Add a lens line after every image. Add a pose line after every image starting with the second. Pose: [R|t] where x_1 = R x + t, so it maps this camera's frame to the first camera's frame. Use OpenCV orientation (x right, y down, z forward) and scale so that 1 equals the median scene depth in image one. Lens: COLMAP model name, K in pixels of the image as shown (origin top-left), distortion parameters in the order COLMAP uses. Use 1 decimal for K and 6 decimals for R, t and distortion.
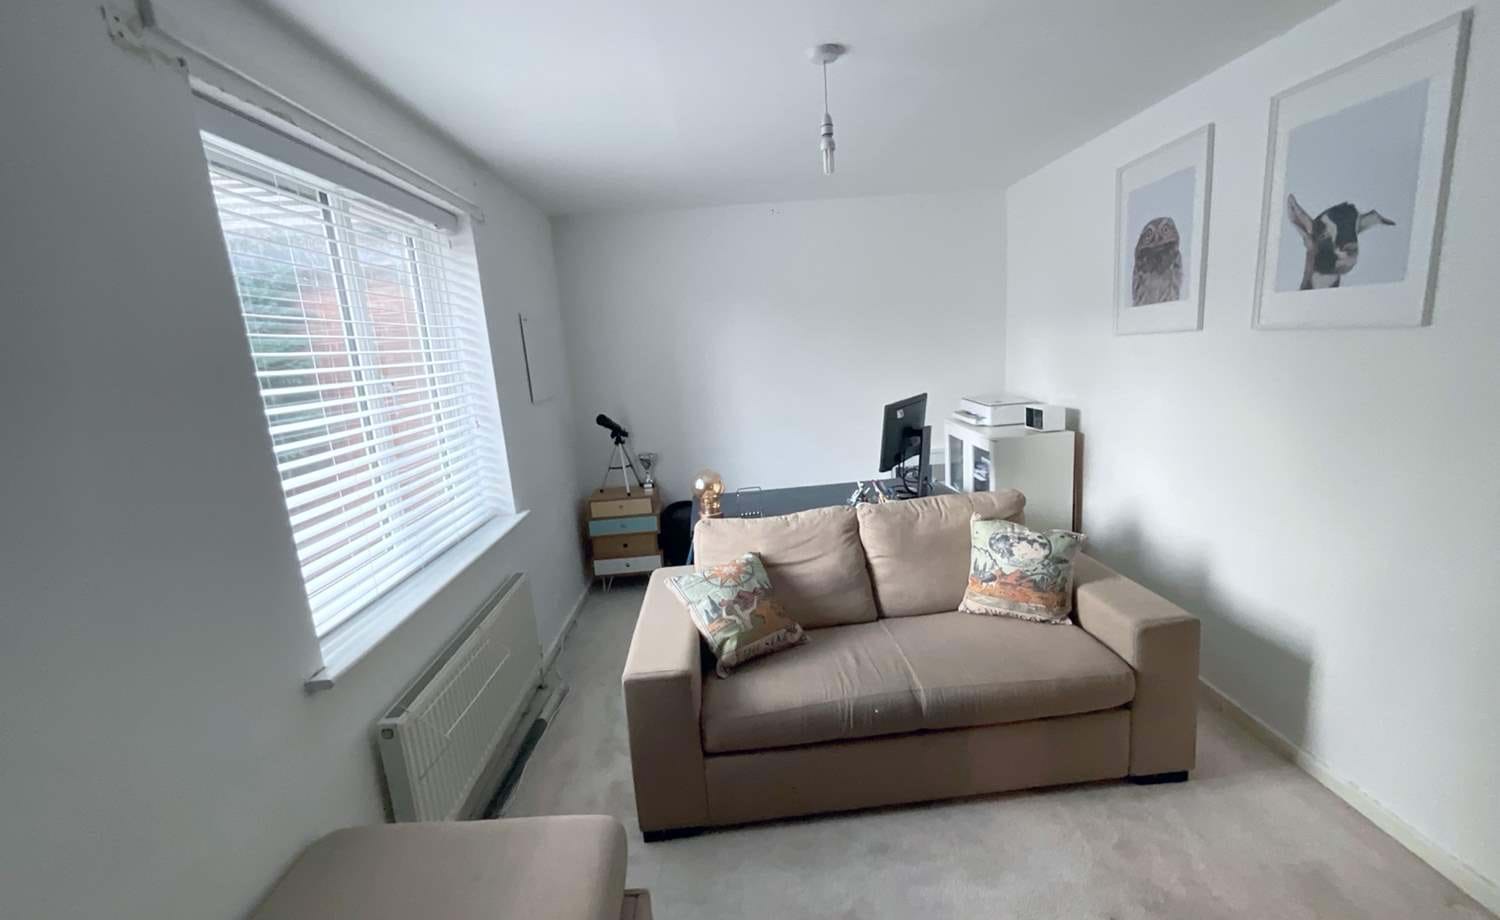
lens RADIAL K [[610.5, 0, 745.4], [0, 610.5, 460.6], [0, 0, 1]] dist [0.003010, -0.000863]
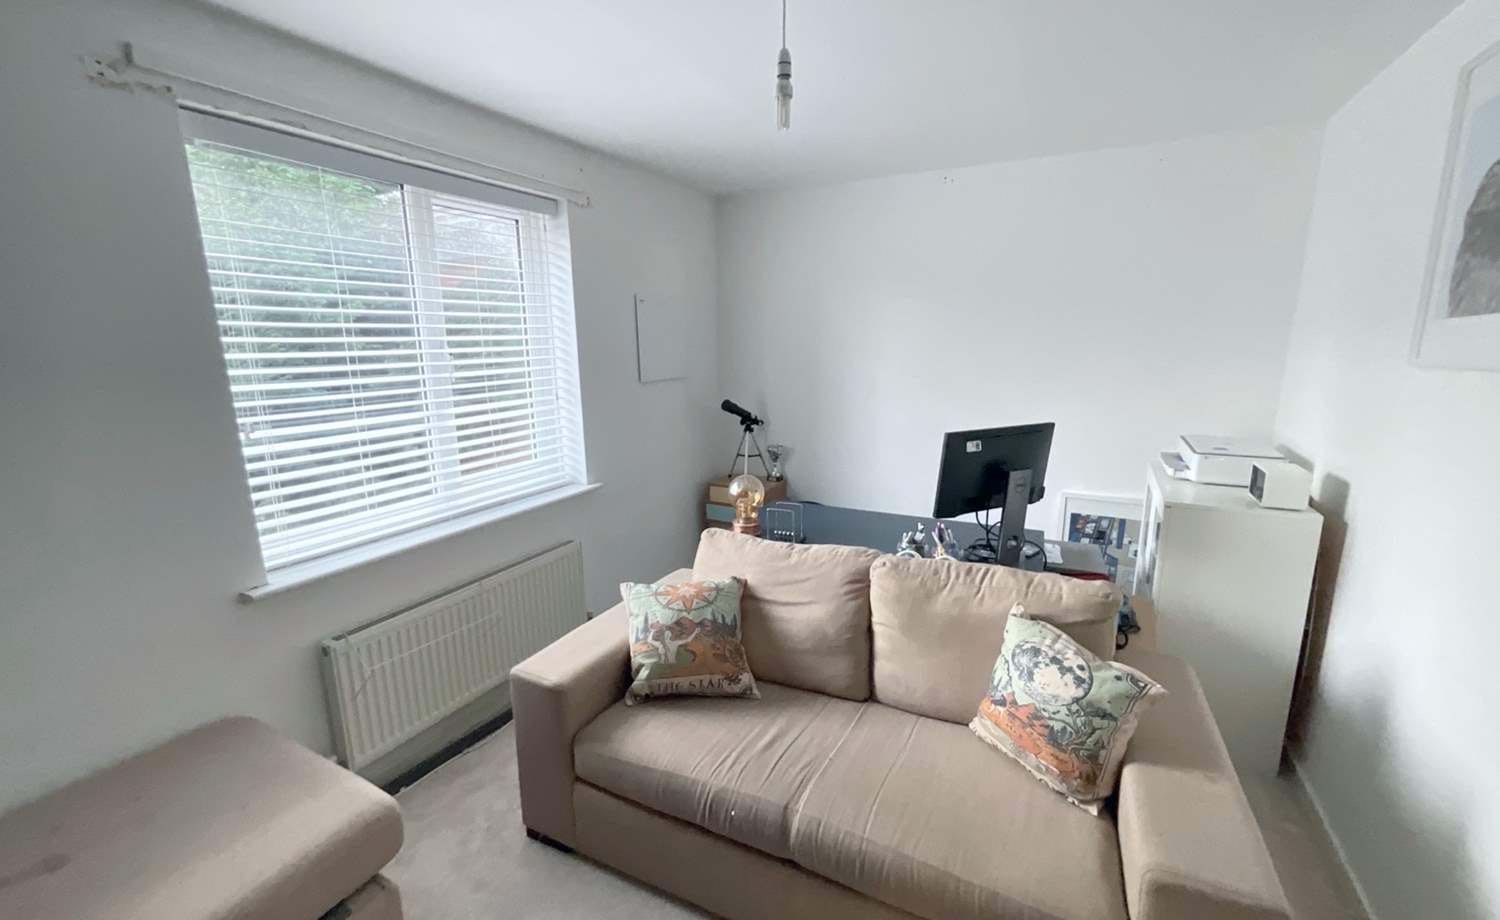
lens RADIAL K [[610.5, 0, 750.1], [0, 610.5, 460.2], [0, 0, 1]] dist [0.003010, -0.000863]
pose [[0.865750, 0.161010, -0.473871, 0.436176], [-0.145334, 0.986917, 0.069810, -0.084292], [0.478911, 0.008432, 0.877823, 0.249210]]
